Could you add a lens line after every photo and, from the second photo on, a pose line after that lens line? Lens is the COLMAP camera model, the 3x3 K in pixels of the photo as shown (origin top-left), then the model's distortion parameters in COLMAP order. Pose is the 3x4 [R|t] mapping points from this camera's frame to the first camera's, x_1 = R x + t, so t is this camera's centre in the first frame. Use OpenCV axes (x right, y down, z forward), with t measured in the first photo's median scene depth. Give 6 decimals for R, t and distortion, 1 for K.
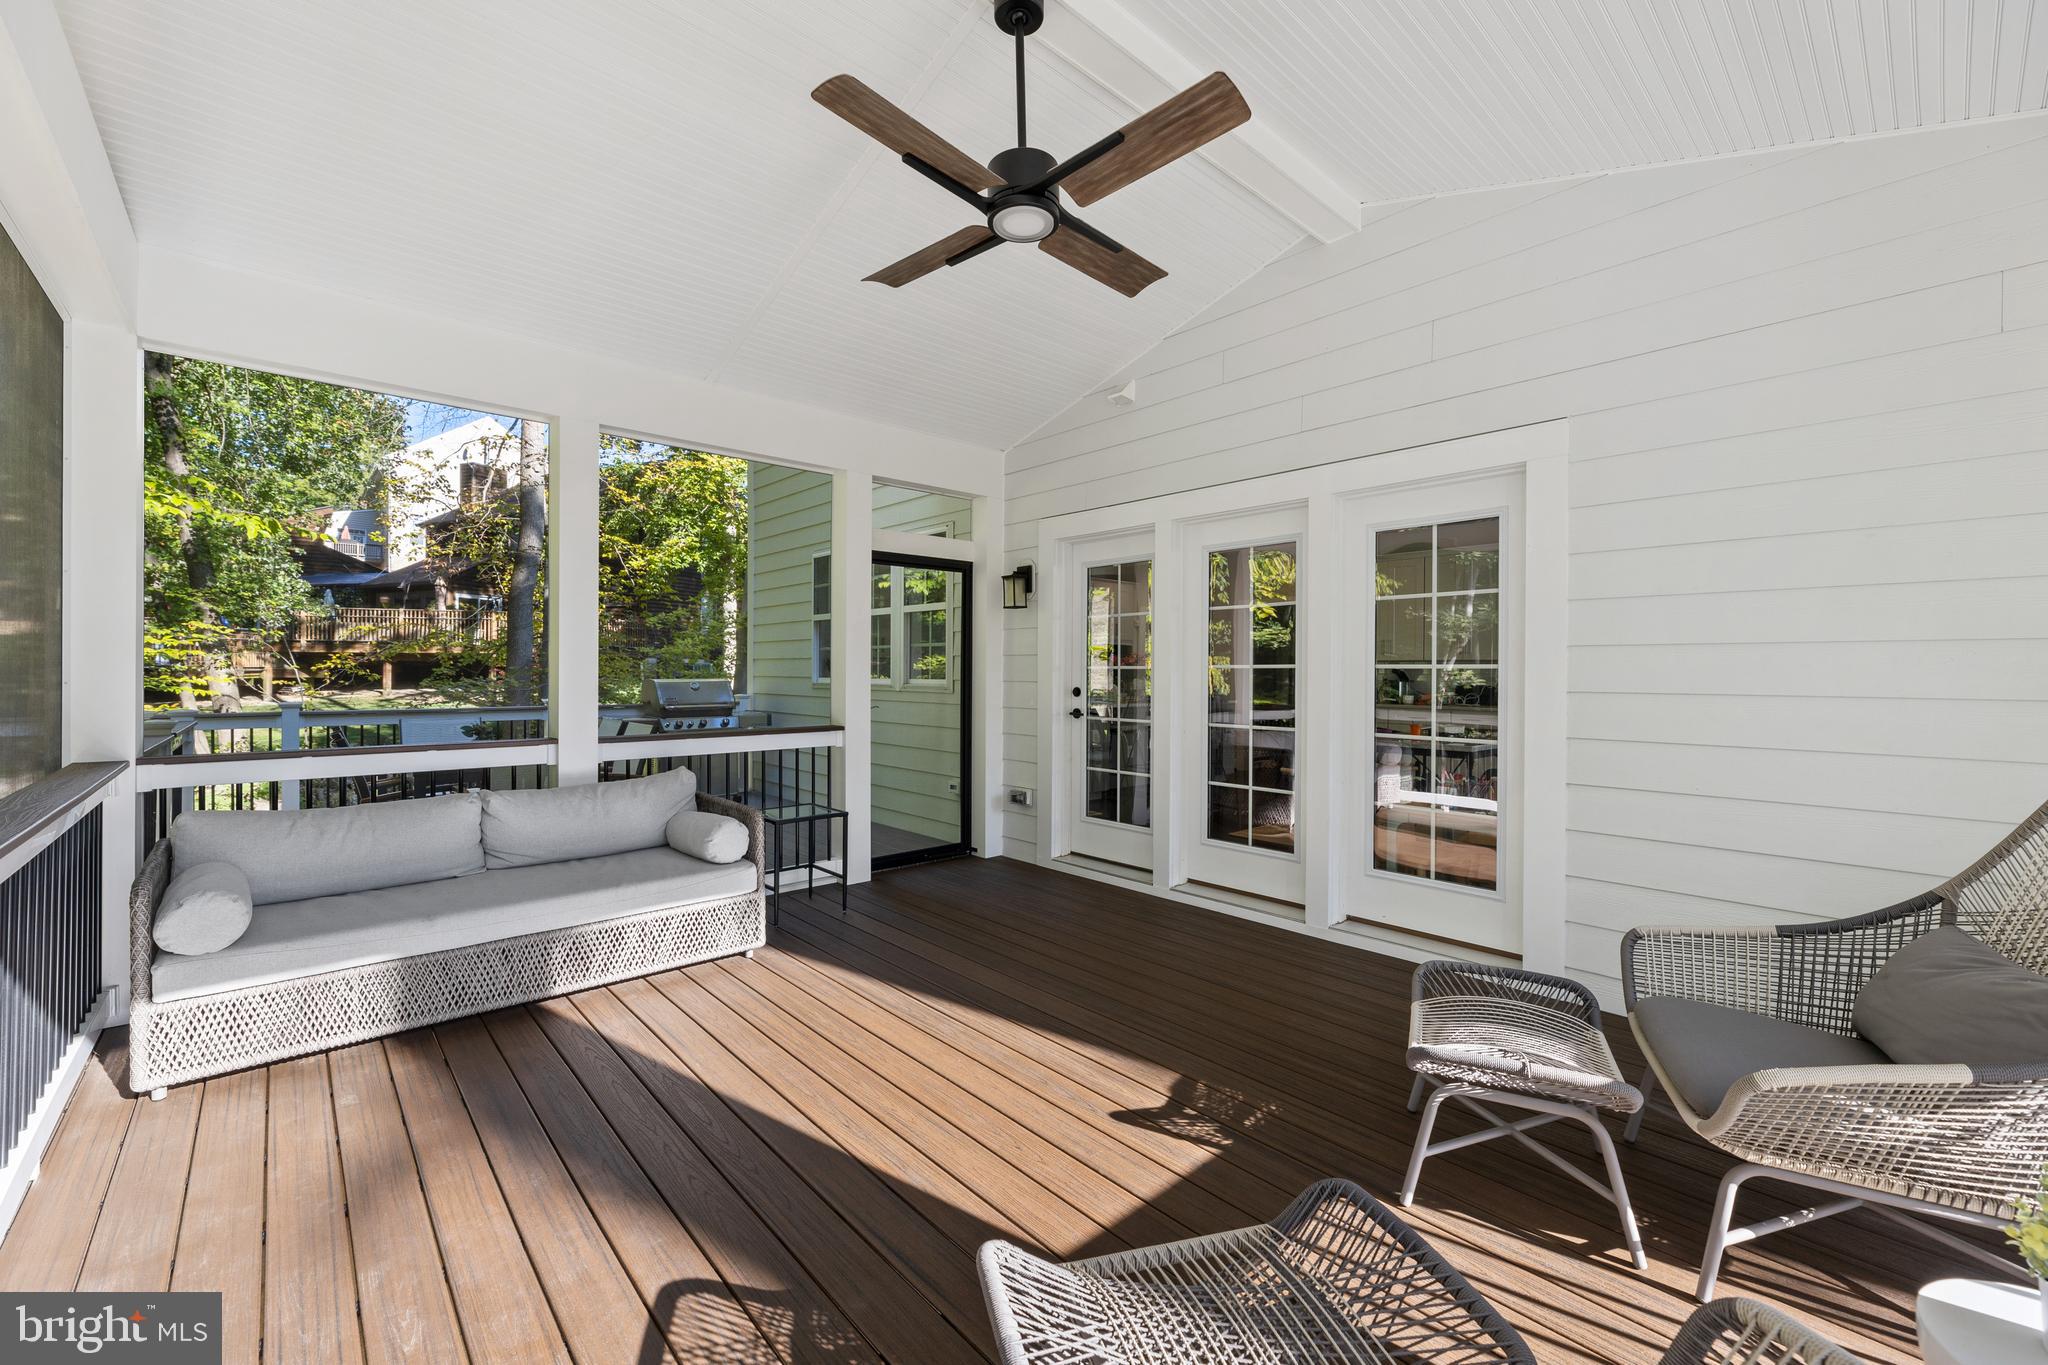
lens RADIAL K [[819.0, 0, 1024.0], [0, 819.0, 682.5], [0, 0, 1]] dist [-0.001924, -0.000156]
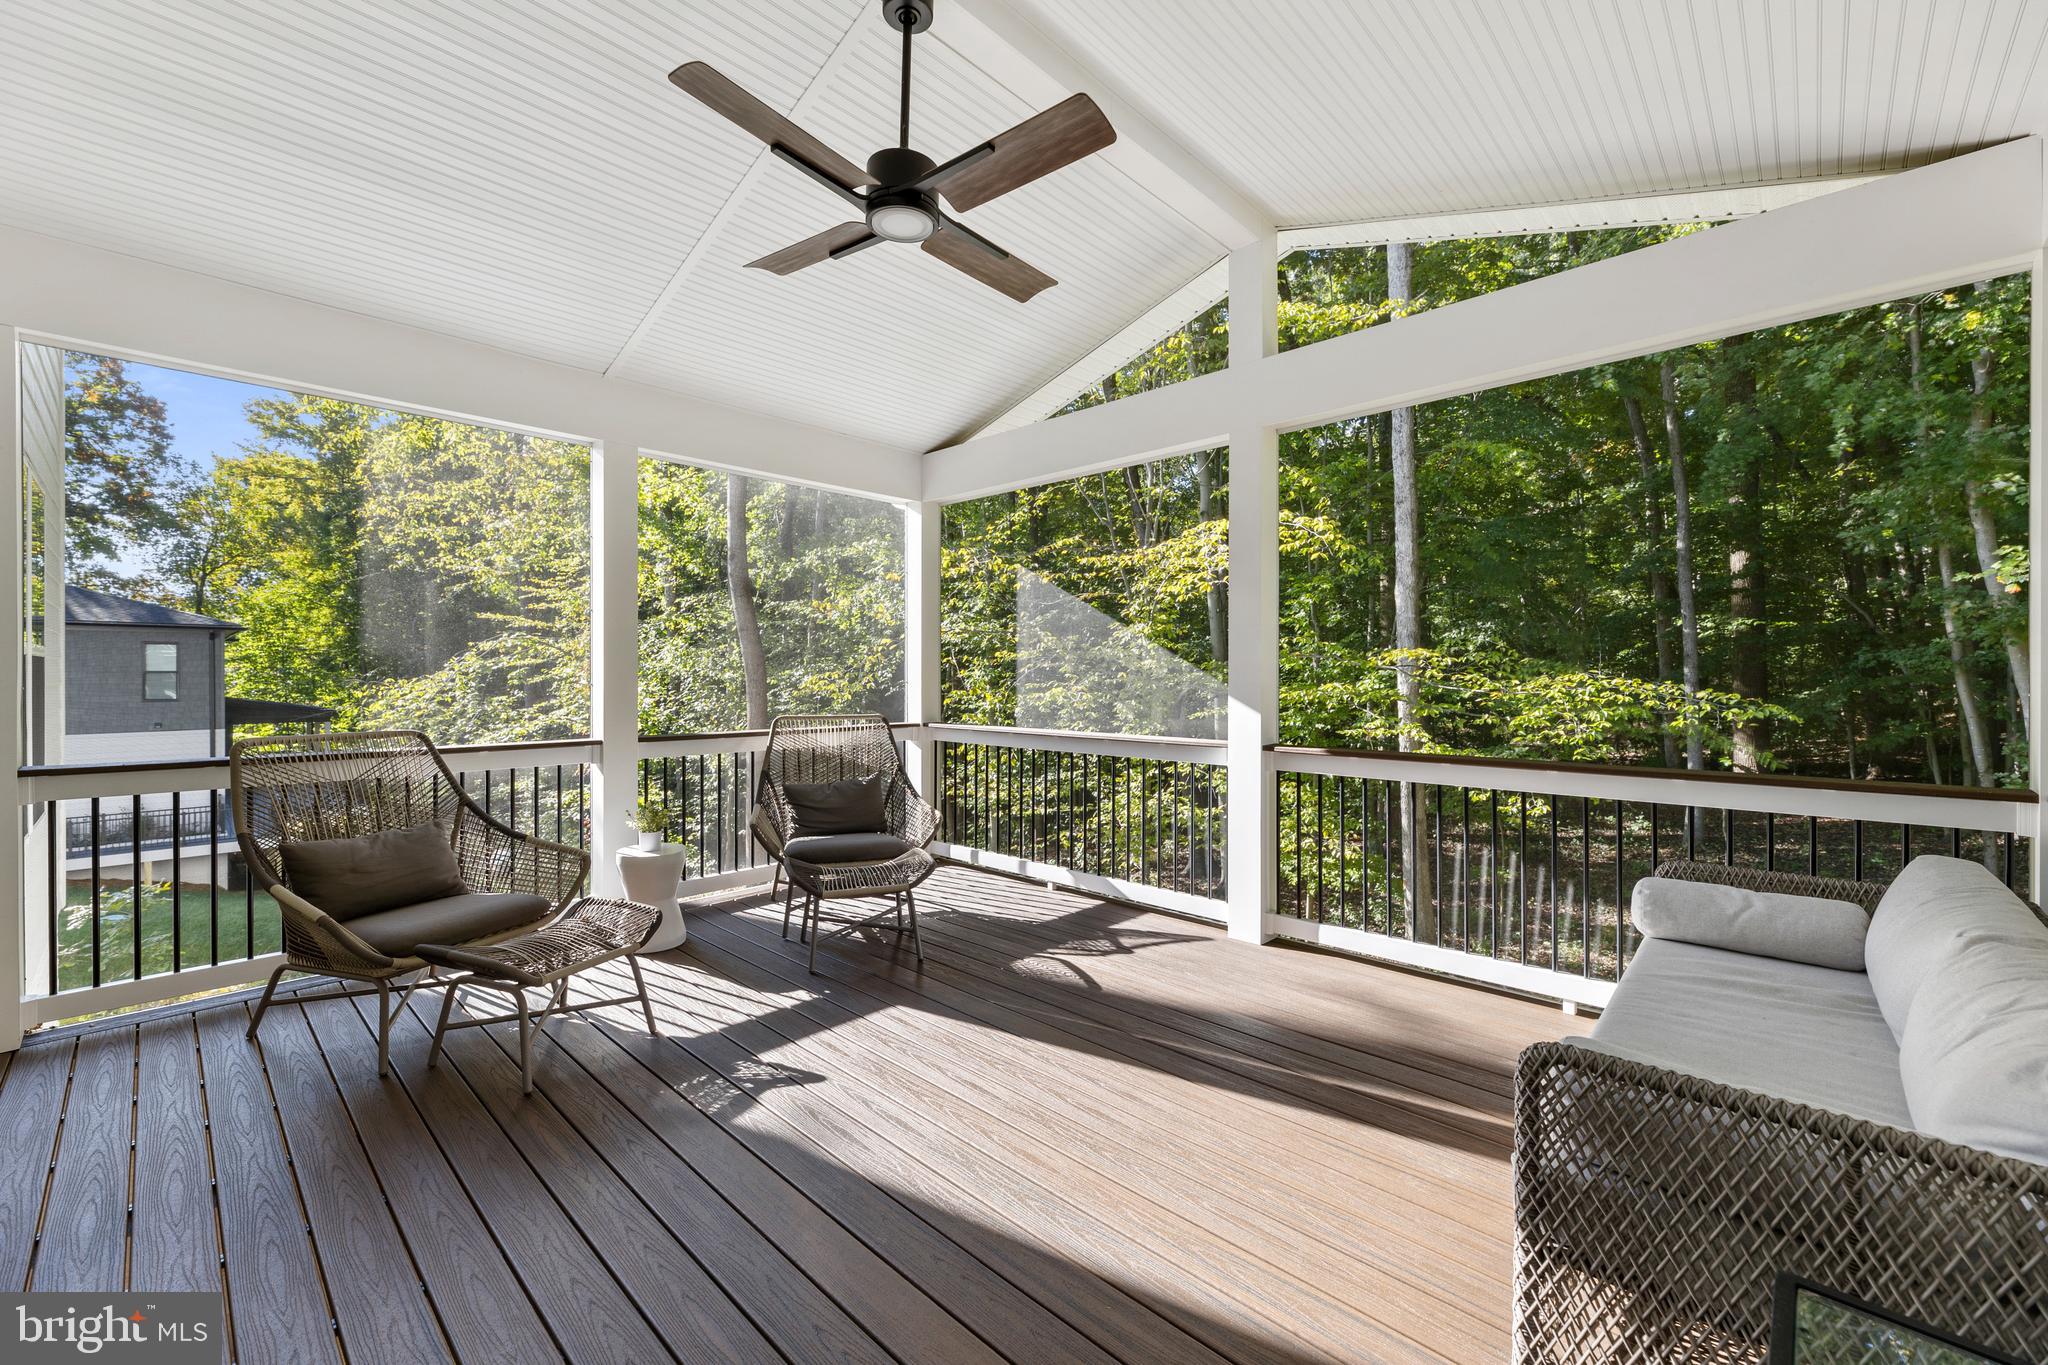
lens RADIAL K [[837.5, 0, 1024.0], [0, 837.5, 682.5], [0, 0, 1]] dist [-0.000557, -0.000011]
pose [[-0.997139, -0.001668, -0.075575, -0.053507], [-0.003883, 0.999567, 0.029160, -0.026423], [0.075494, 0.029370, -0.996714, 1.538560]]
